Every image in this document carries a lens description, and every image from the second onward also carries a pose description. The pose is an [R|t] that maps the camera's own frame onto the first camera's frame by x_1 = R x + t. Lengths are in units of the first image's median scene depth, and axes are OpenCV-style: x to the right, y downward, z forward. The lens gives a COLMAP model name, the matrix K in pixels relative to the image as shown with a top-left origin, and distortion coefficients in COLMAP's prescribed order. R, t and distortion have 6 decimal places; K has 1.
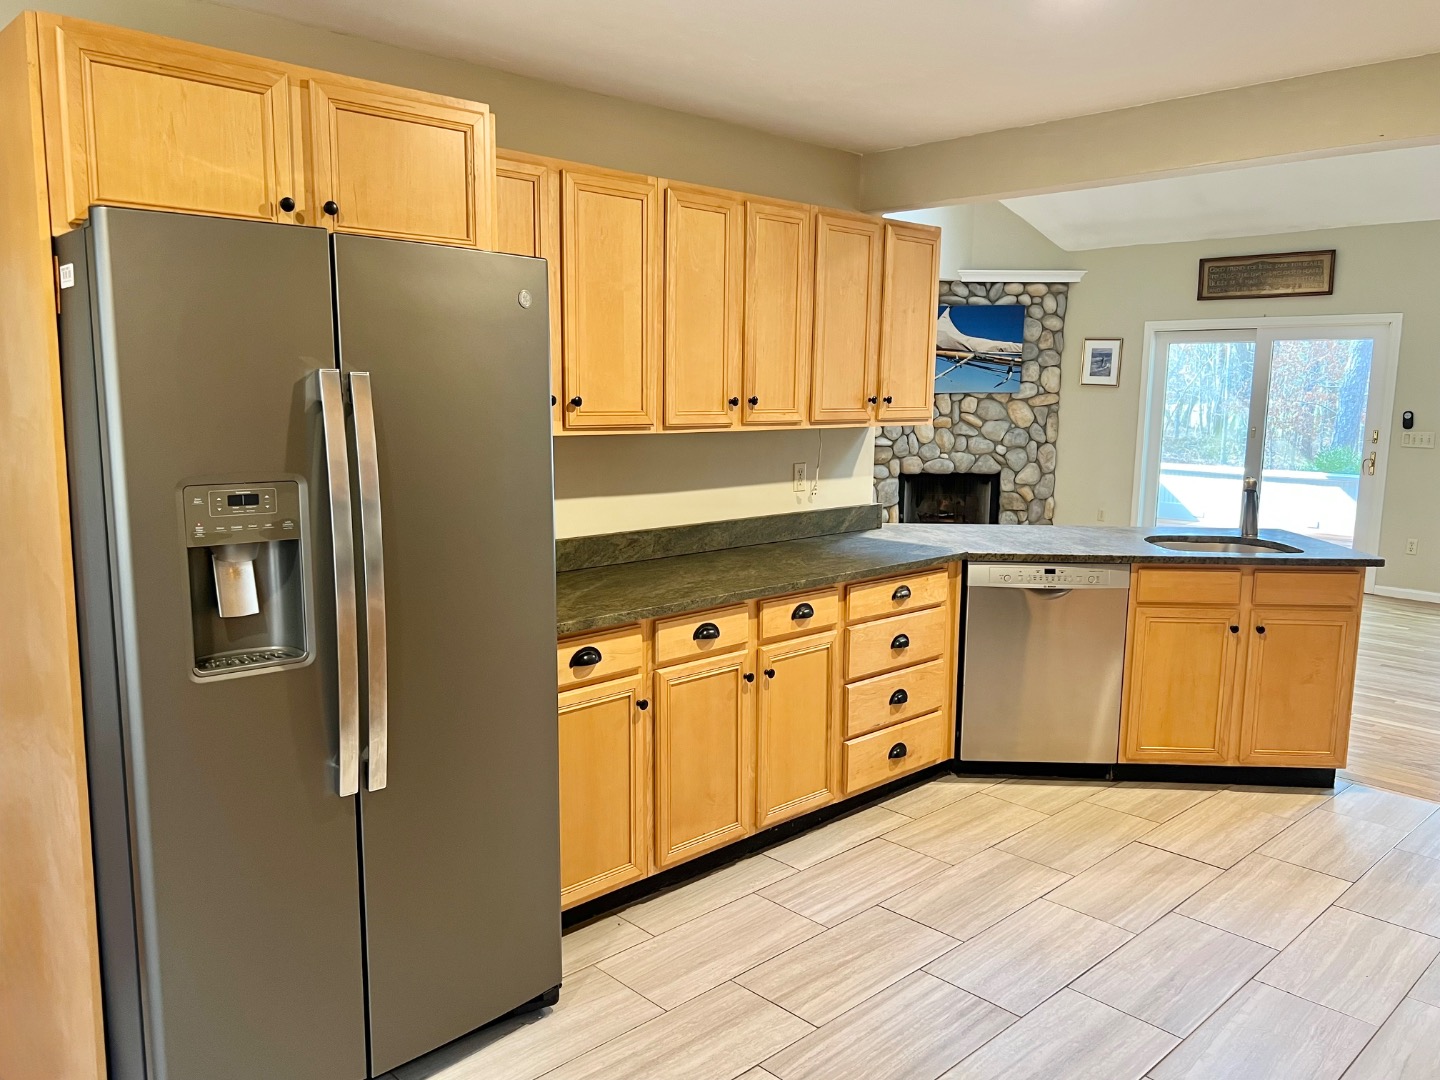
lens RADIAL K [[1083.5, 0, 714.2], [0, 1083.5, 539.3], [0, 0, 1]] dist [0.081378, -0.128220]
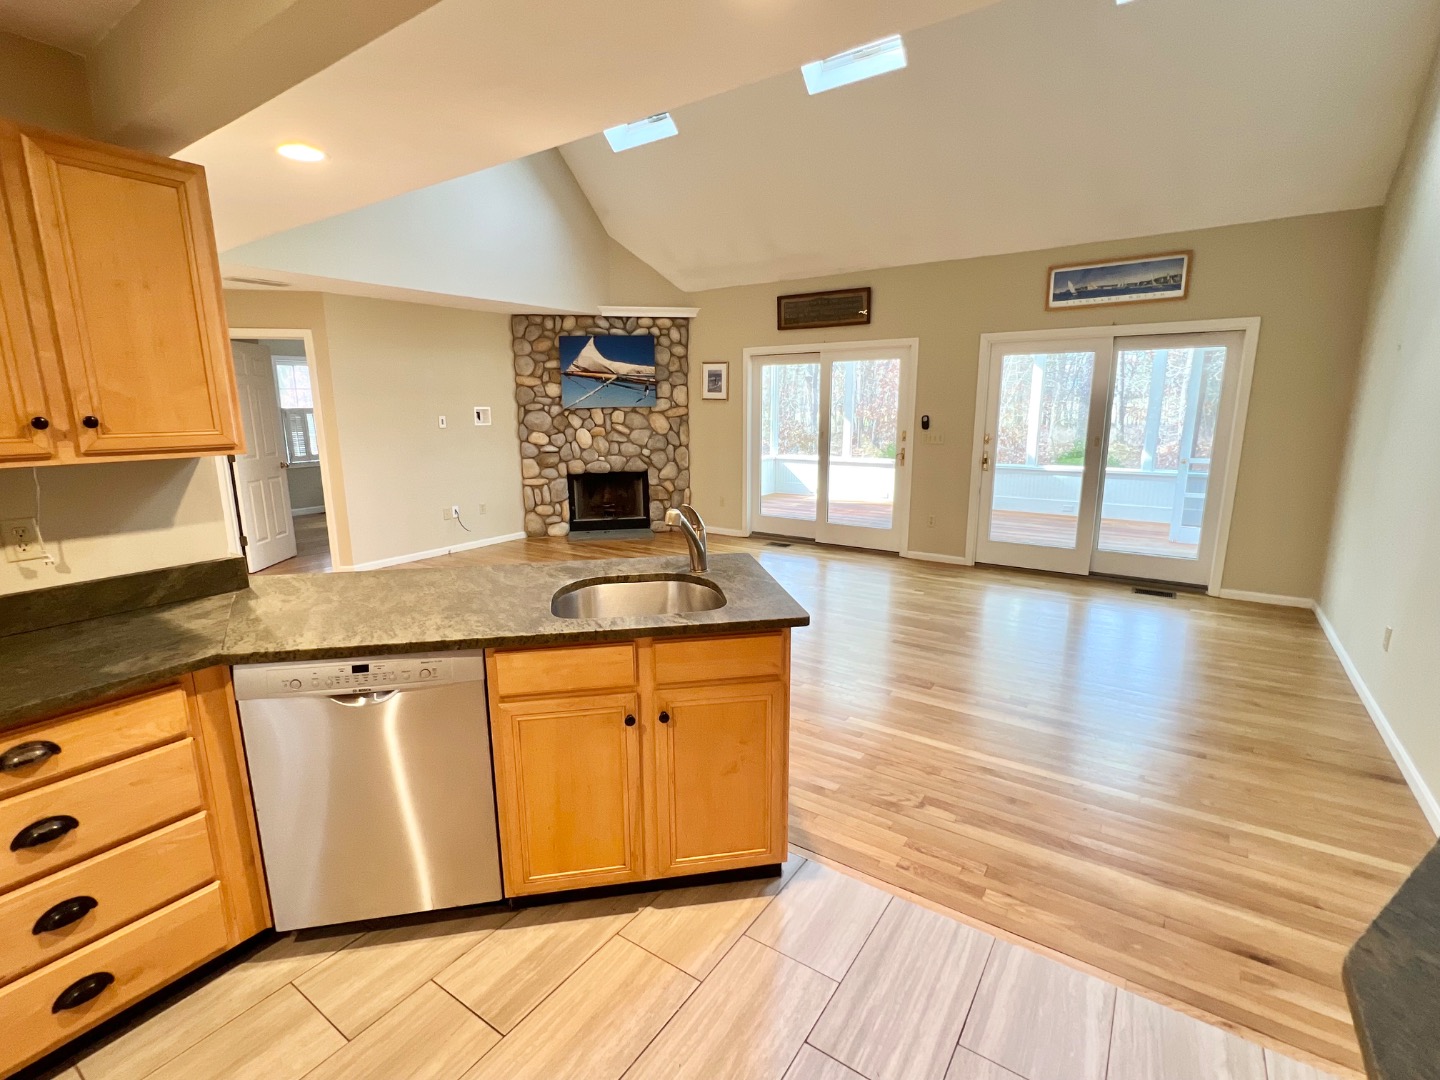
lens RADIAL K [[666.3, 0, 720.0], [0, 666.3, 540.0], [0, 0, 1]] dist [0.000653, 0.000317]
pose [[0.976873, -0.061855, 0.204676, 0.187159], [0.049225, 0.996589, 0.066239, -0.028509], [-0.208075, -0.054632, 0.976586, 0.228586]]
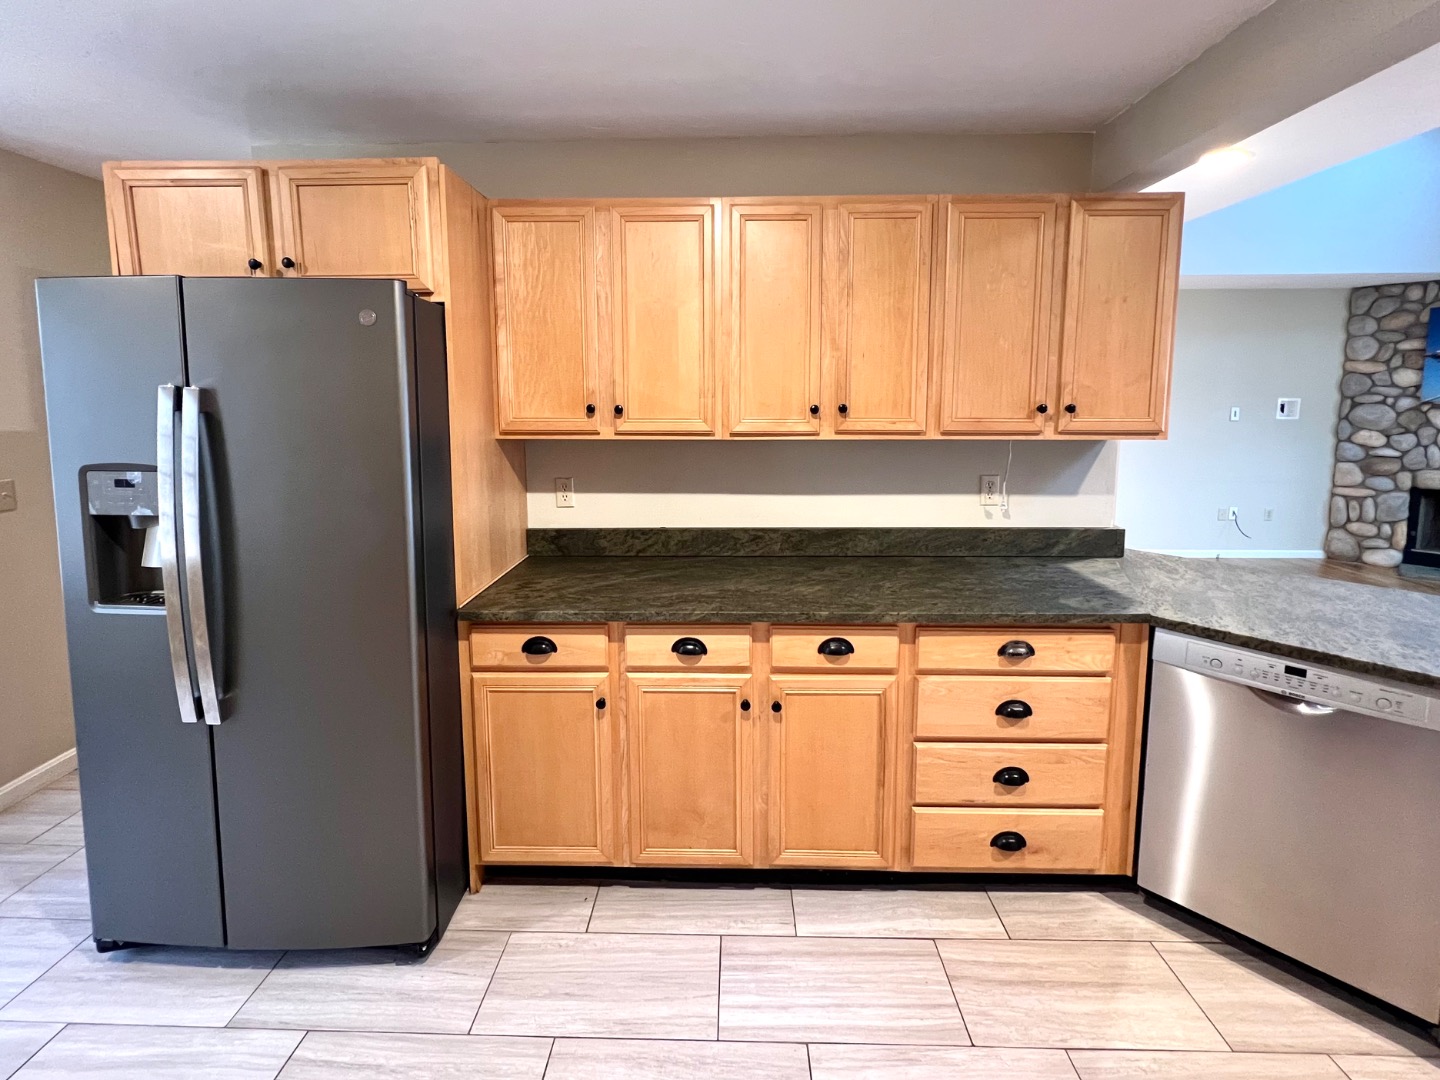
lens RADIAL K [[646.5, 0, 712.9], [0, 646.5, 462.6], [0, 0, 1]] dist [-0.005388, -0.000485]
pose [[0.710719, 0.060792, -0.700845, 0.134298], [-0.090338, 0.995897, -0.005226, -0.025737], [0.697652, 0.067027, 0.713295, 0.197121]]
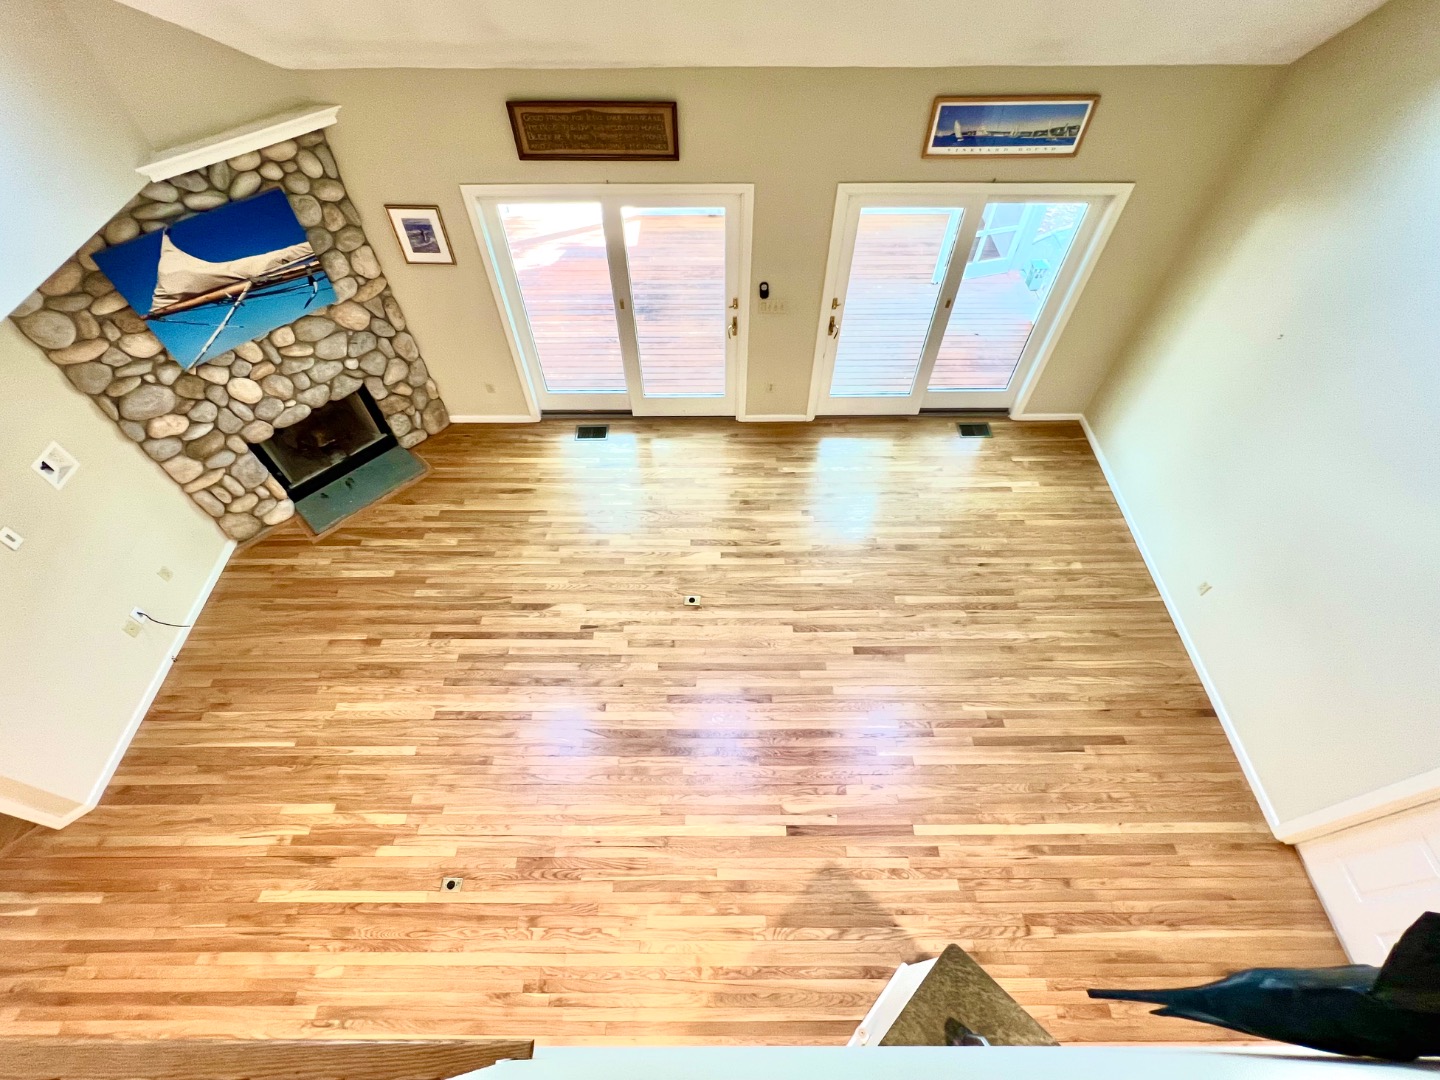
lens RADIAL K [[651.9, 0, 716.6], [0, 651.9, 536.5], [0, 0, 1]] dist [-0.000423, 0.000246]
pose [[0.683512, -0.595064, 0.422742, 0.169930], [0.117468, 0.661269, 0.740894, -0.337077], [-0.720426, -0.456751, 0.521886, 0.497189]]
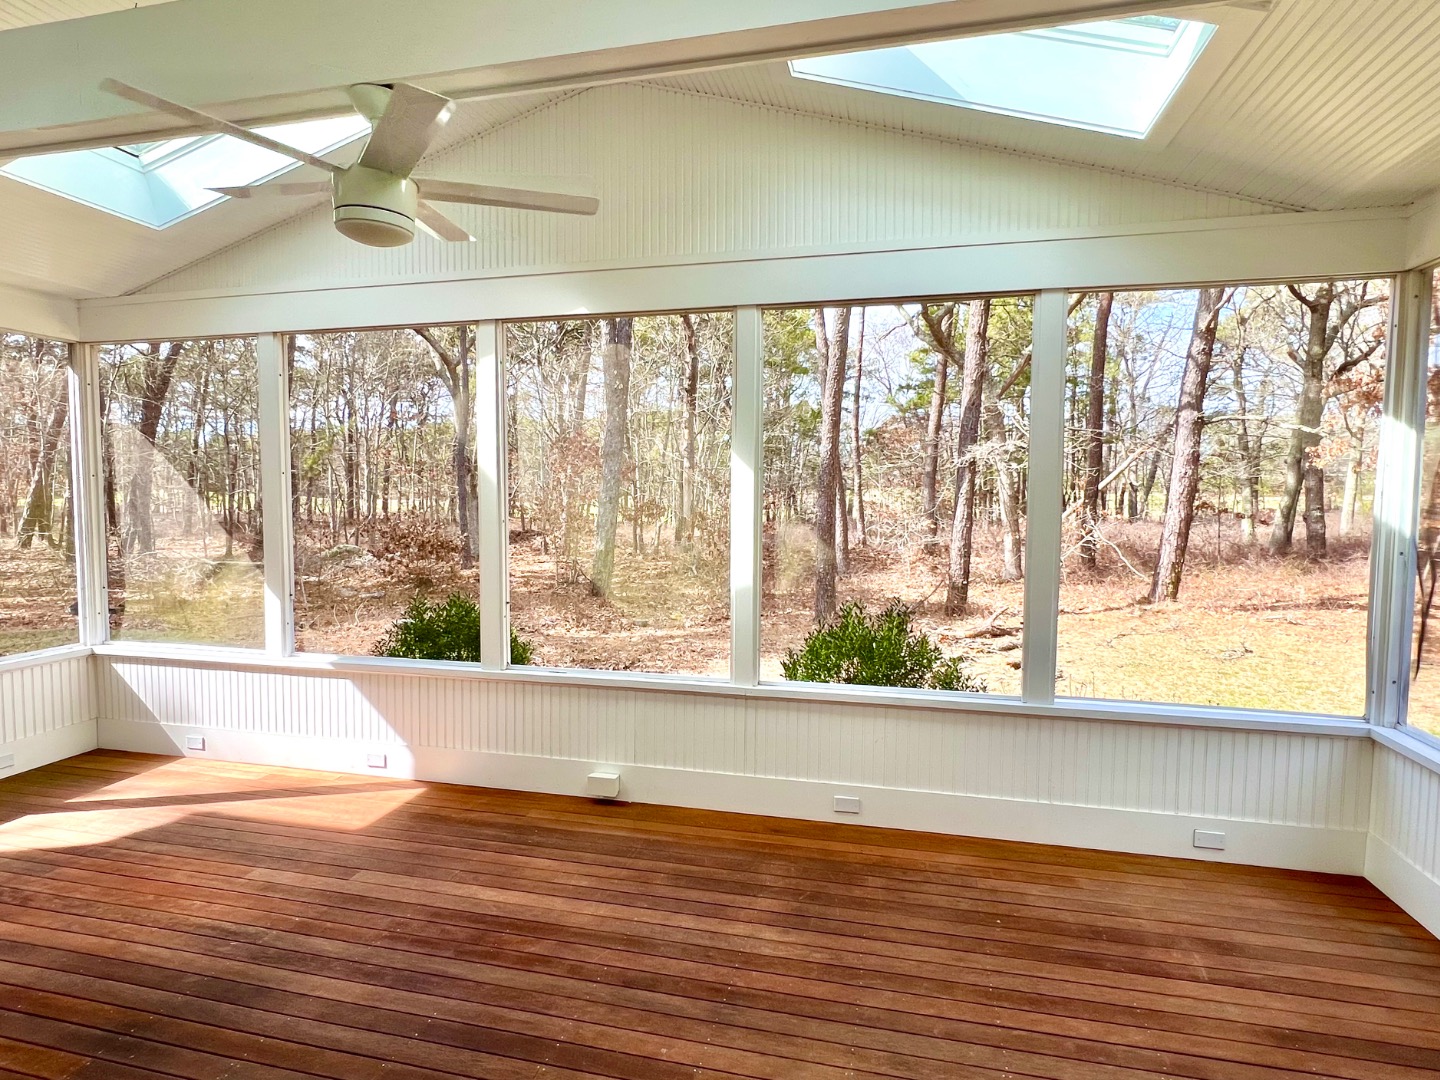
lens RADIAL K [[784.1, 0, 720.0], [0, 784.1, 540.0], [0, 0, 1]] dist [-0.000769, -0.000718]
pose [[0.836233, -0.040427, 0.546882, 0.595950], [0.084047, 0.994945, -0.054967, -0.099000], [-0.541895, 0.091929, 0.835404, 0.736587]]
